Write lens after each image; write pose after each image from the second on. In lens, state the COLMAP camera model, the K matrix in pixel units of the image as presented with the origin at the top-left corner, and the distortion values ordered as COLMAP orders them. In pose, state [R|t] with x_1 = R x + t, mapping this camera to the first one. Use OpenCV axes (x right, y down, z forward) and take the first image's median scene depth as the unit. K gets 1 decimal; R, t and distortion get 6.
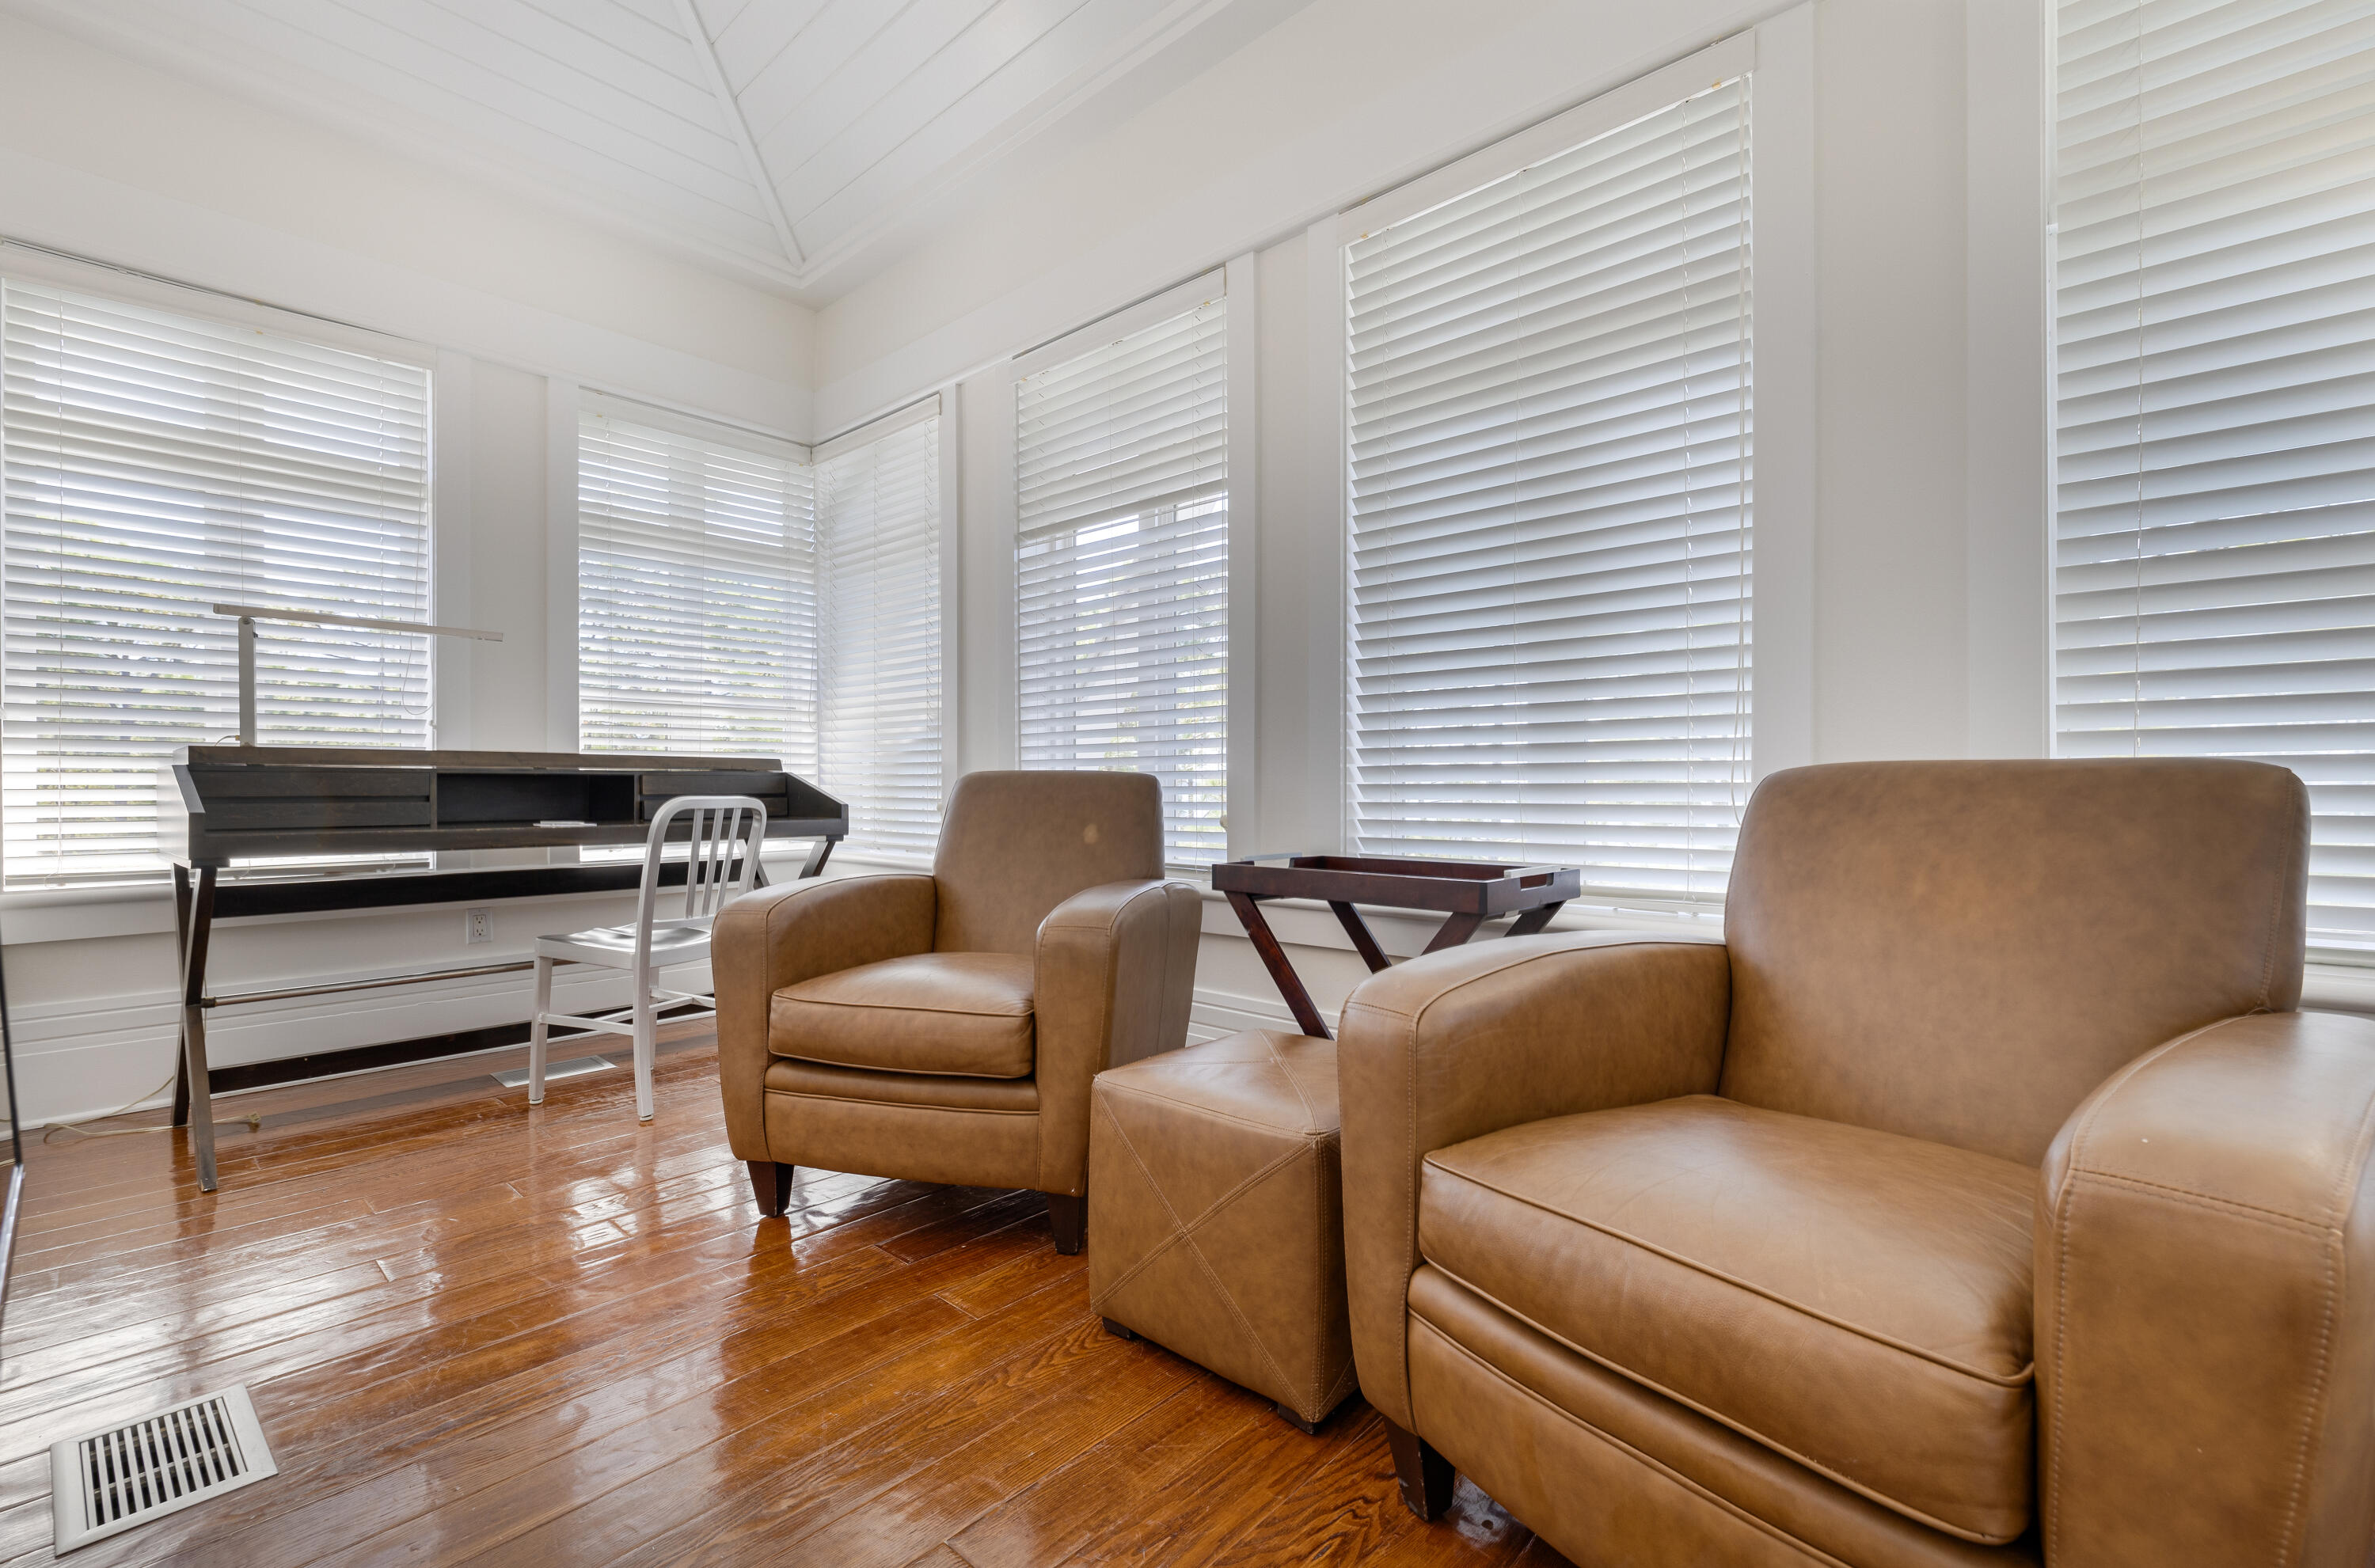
lens RADIAL K [[1017.9, 0, 1180.9], [0, 1017.9, 787.0], [0, 0, 1]] dist [0.000044, -0.000182]
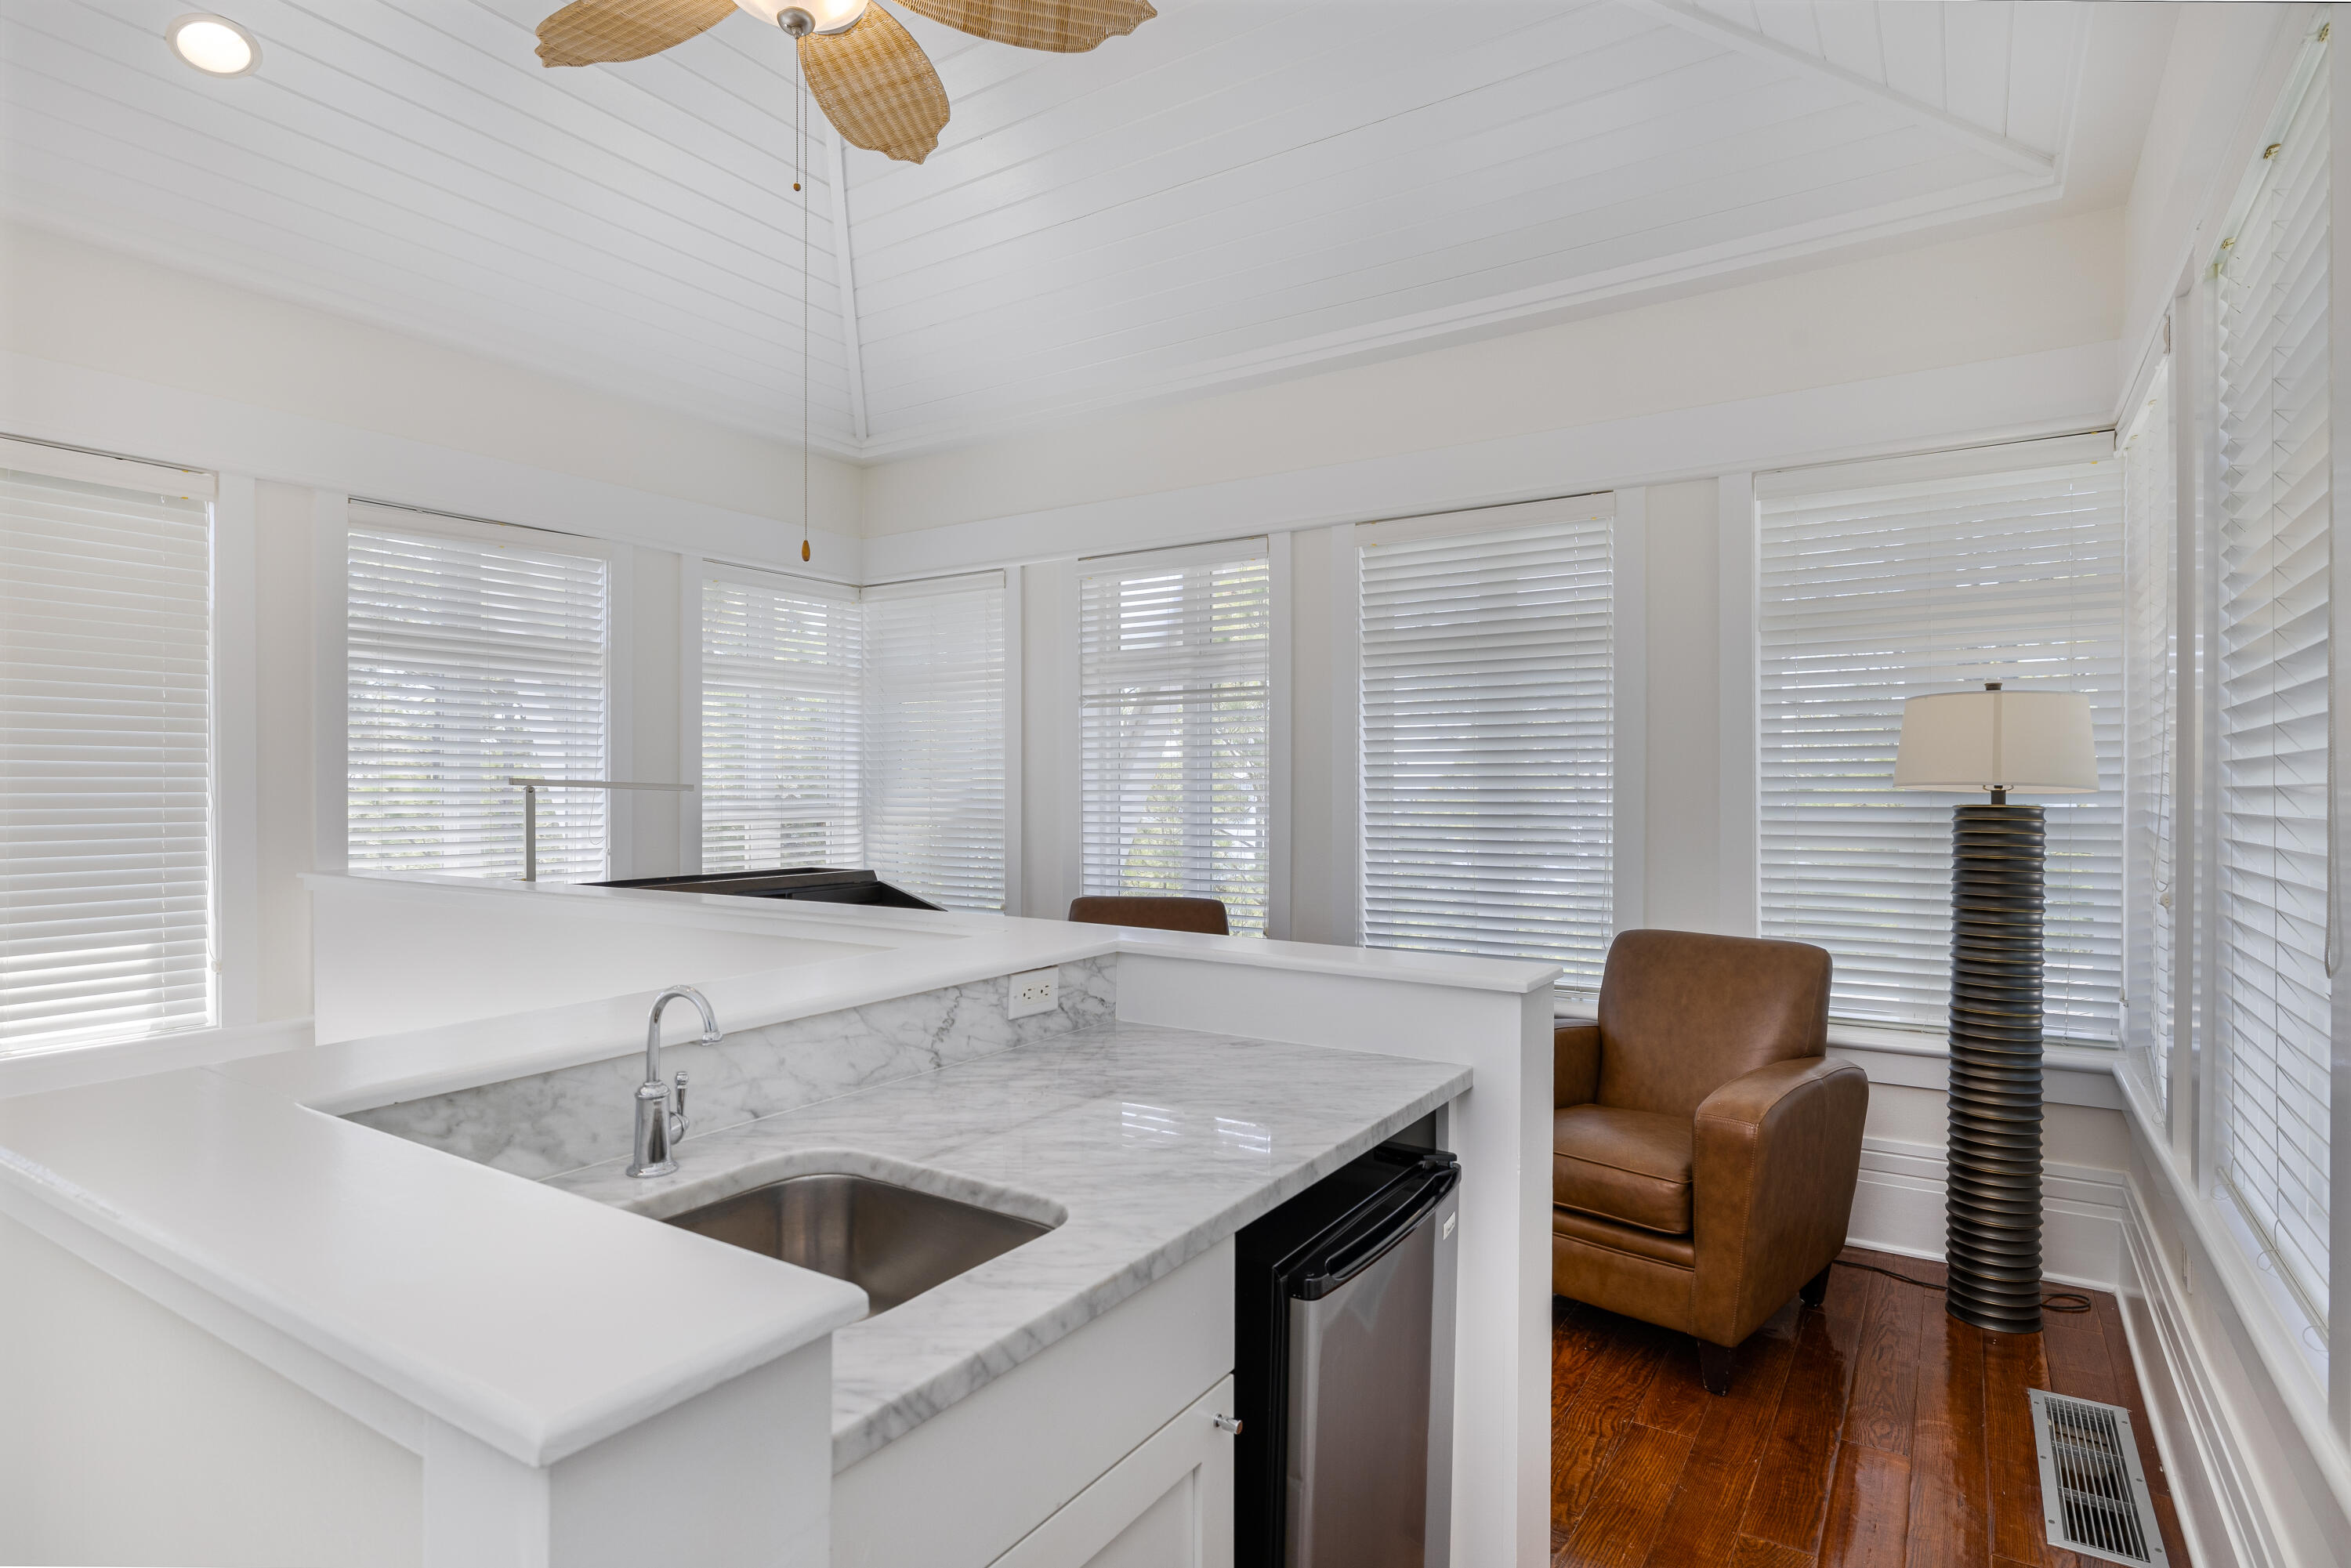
lens RADIAL K [[1223.2, 0, 1176.1], [0, 1223.2, 777.5], [0, 0, 1]] dist [-0.001799, 0.000244]
pose [[0.987384, 0.002461, 0.158324, -0.365021], [-0.001556, 0.999982, -0.005834, -0.176048], [-0.158336, 0.005514, 0.987370, -0.679415]]
